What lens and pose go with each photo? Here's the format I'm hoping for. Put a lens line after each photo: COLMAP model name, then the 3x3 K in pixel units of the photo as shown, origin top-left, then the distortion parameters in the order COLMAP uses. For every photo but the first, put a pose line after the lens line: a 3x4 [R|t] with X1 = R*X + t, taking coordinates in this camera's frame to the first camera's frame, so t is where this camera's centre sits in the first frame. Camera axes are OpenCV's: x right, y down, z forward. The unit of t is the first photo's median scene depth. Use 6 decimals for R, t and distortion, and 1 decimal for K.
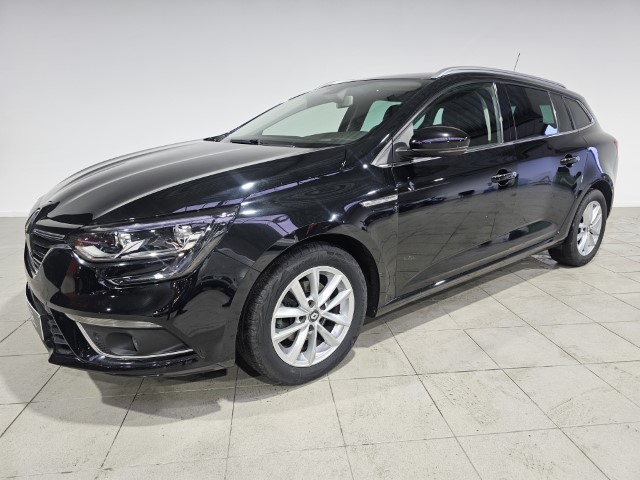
lens RADIAL K [[425.6, 0, 320.0], [0, 425.6, 240.0], [0, 0, 1]] dist [0.065227, -0.042174]
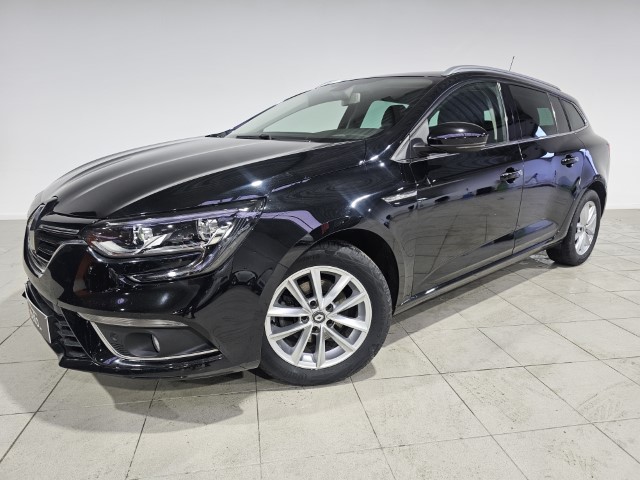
lens RADIAL K [[425.6, 0, 320.0], [0, 425.6, 240.0], [0, 0, 1]] dist [0.065227, -0.042174]
pose [[0.998443, -0.003241, 0.055680, -0.095433], [0.004015, 0.999897, -0.013793, 0.020409], [-0.055629, 0.013995, 0.998353, 0.030564]]
